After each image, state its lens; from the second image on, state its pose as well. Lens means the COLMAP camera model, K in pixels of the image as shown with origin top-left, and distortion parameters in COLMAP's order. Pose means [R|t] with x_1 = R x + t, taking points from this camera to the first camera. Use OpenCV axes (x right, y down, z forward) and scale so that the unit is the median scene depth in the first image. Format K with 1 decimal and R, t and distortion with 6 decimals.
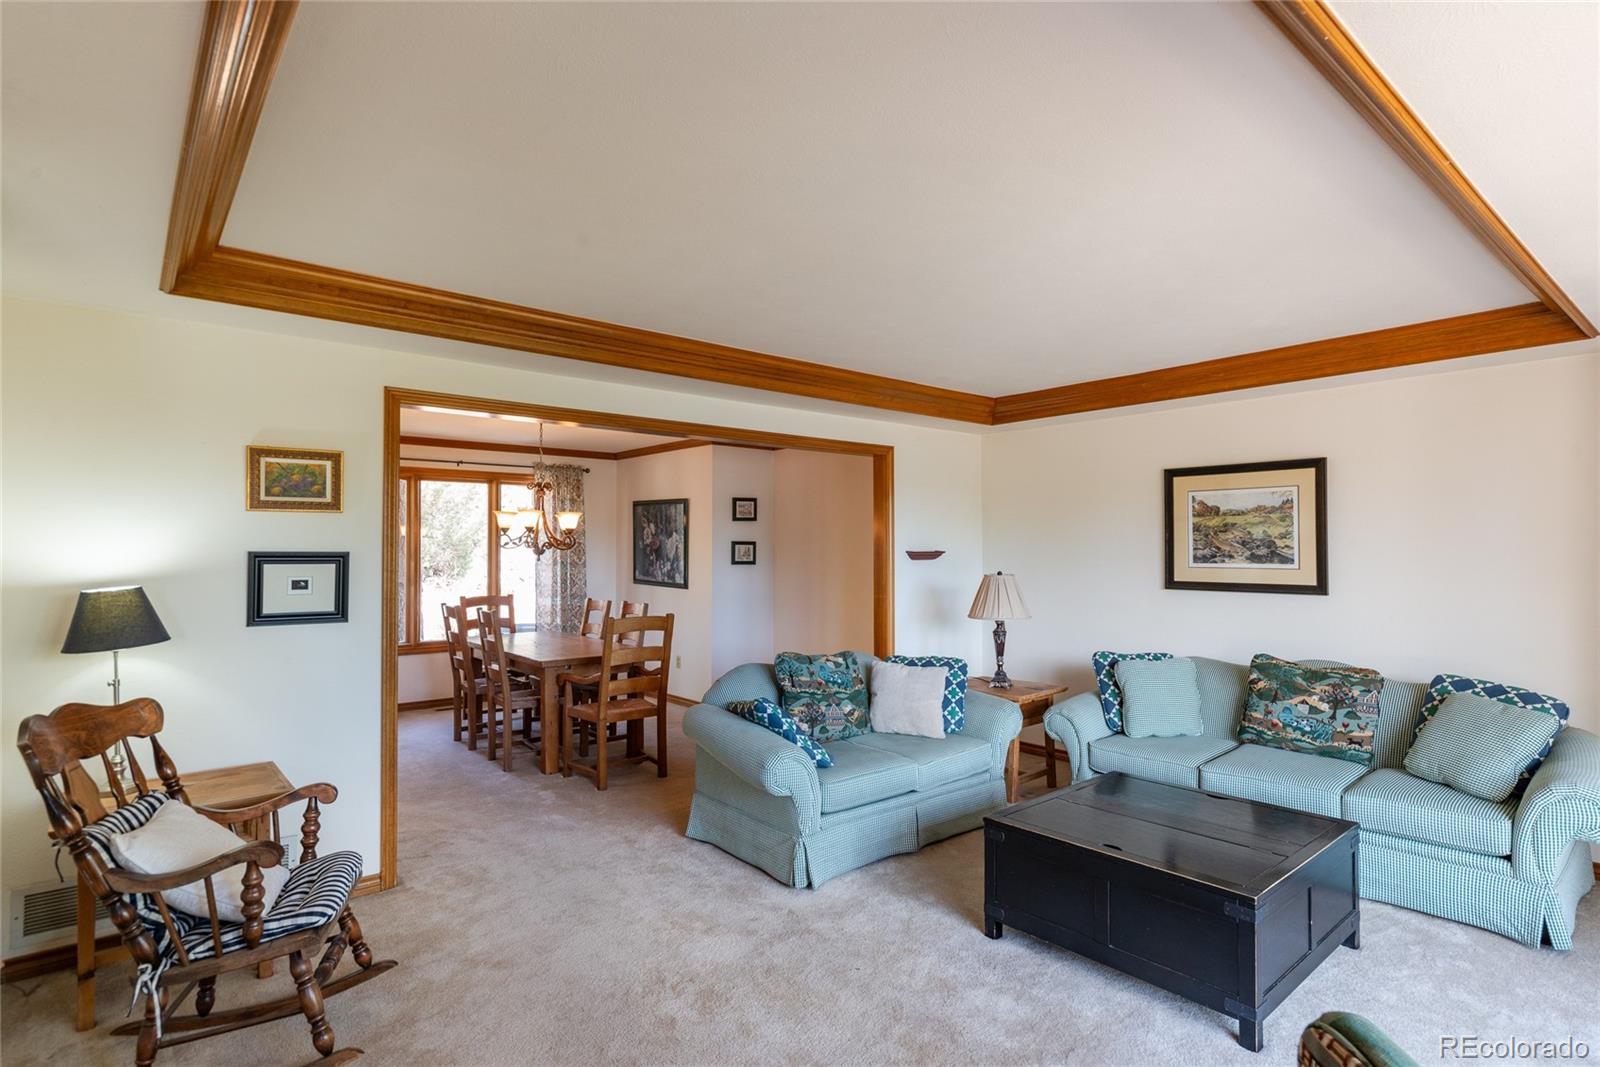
lens RADIAL K [[819.5, 0, 823.7], [0, 819.5, 541.7], [0, 0, 1]] dist [-0.000102, 0.000350]
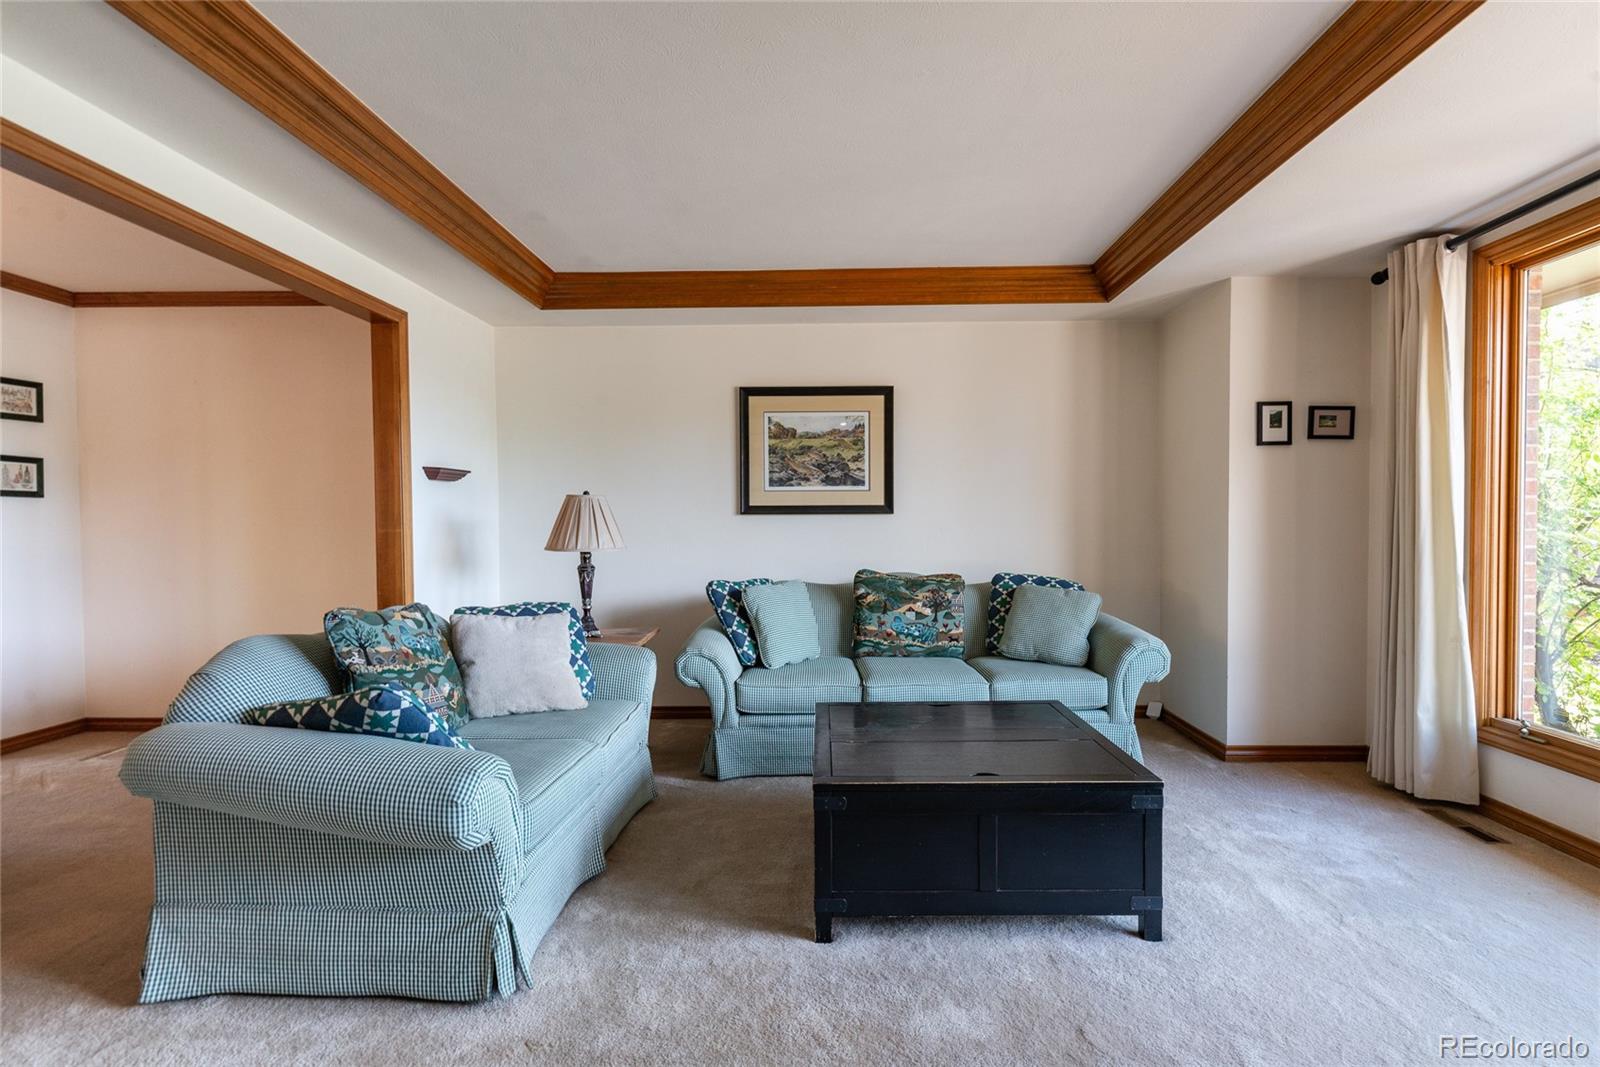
lens RADIAL K [[782.0, 0, 824.9], [0, 782.0, 539.6], [0, 0, 1]] dist [0.001110, 0.000805]
pose [[0.667048, -0.021949, 0.744691, -0.221459], [-0.002000, 0.999510, 0.031251, 0.067524], [-0.745012, -0.022336, 0.666677, 0.374733]]
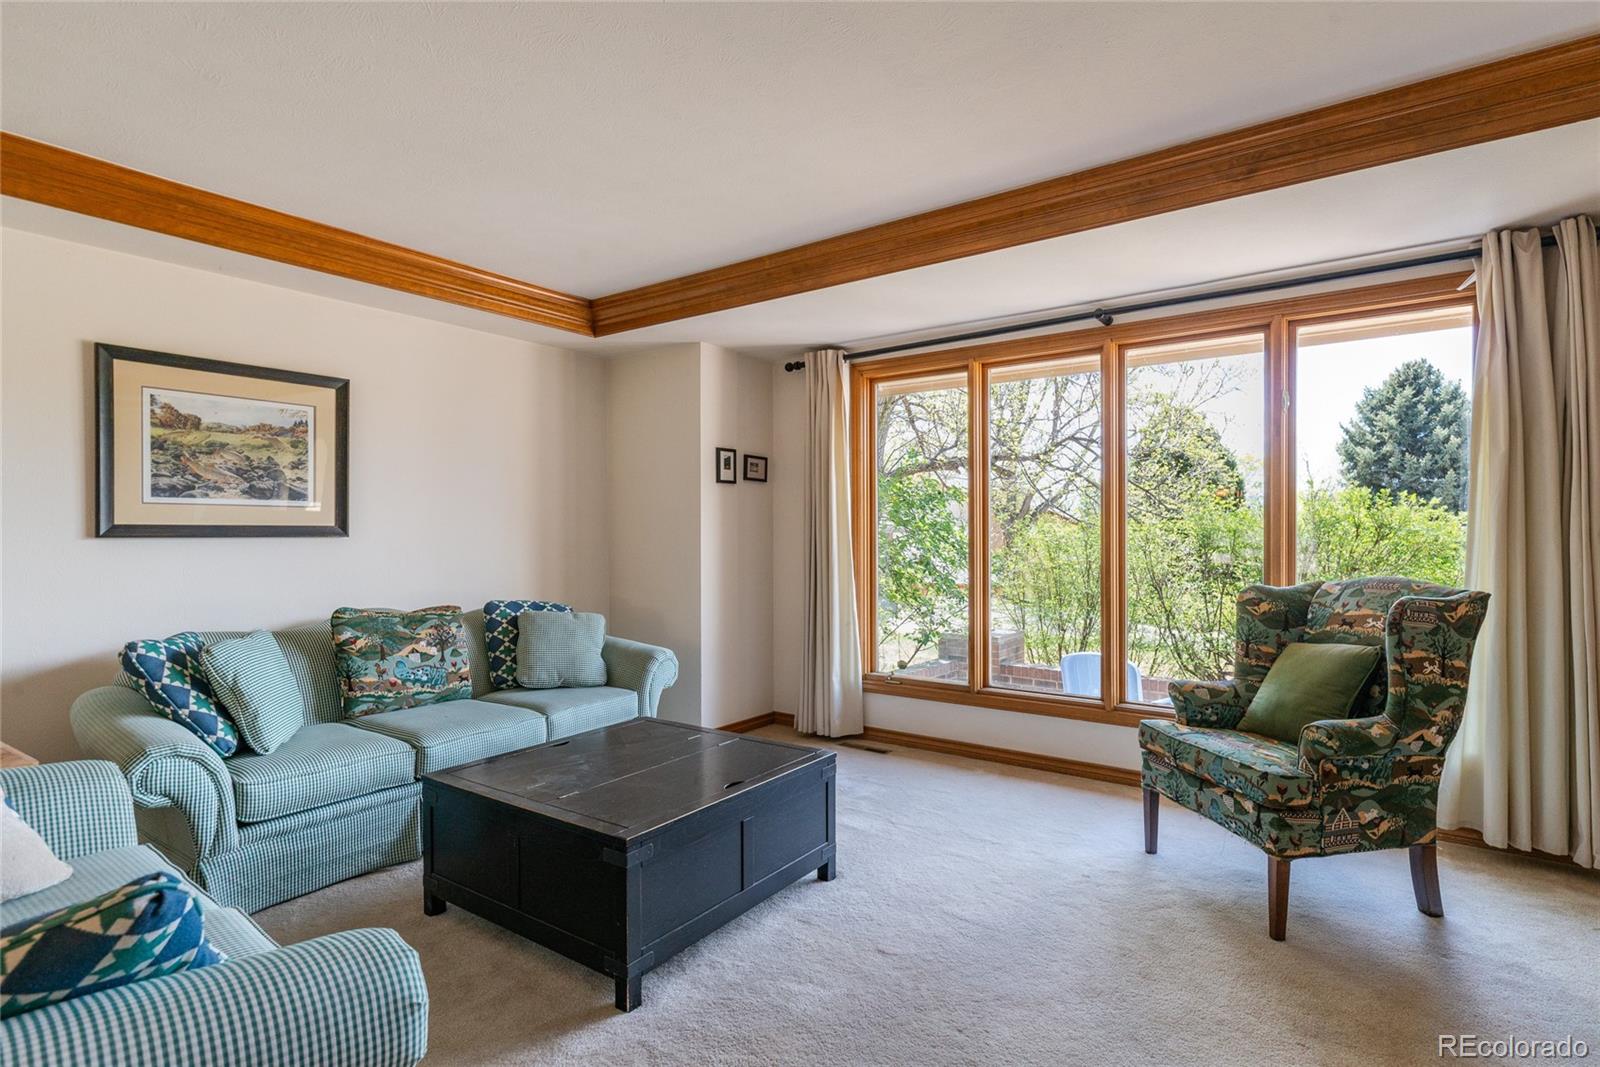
lens RADIAL K [[793.4, 0, 826.2], [0, 793.4, 536.3], [0, 0, 1]] dist [-0.000937, 0.000336]
pose [[-0.239884, -0.005371, 0.970787, -0.337572], [-0.008509, 0.999958, 0.003430, 0.057793], [-0.970764, -0.007438, -0.239919, 0.706458]]
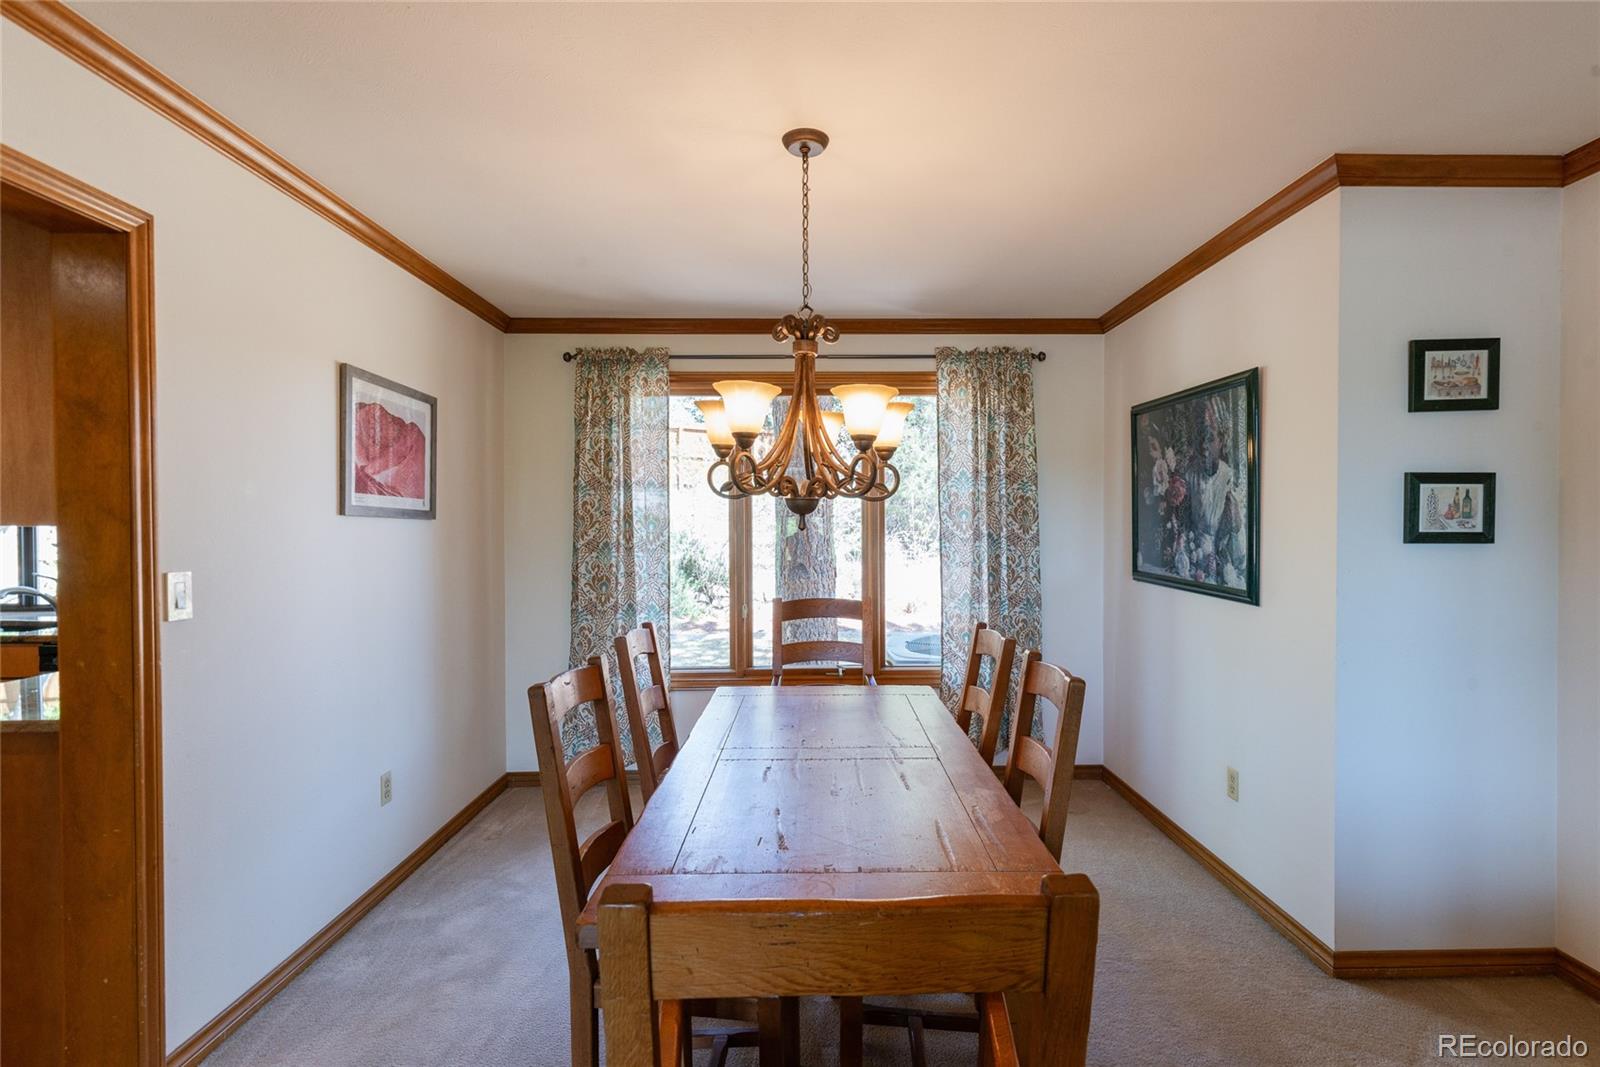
lens RADIAL K [[782.0, 0, 824.9], [0, 782.0, 539.6], [0, 0, 1]] dist [0.001110, 0.000805]
pose [[0.773791, 0.006476, -0.633408, -0.158505], [0.011601, 0.999635, 0.024392, 0.027119], [0.633335, -0.026222, 0.773434, 1.023235]]
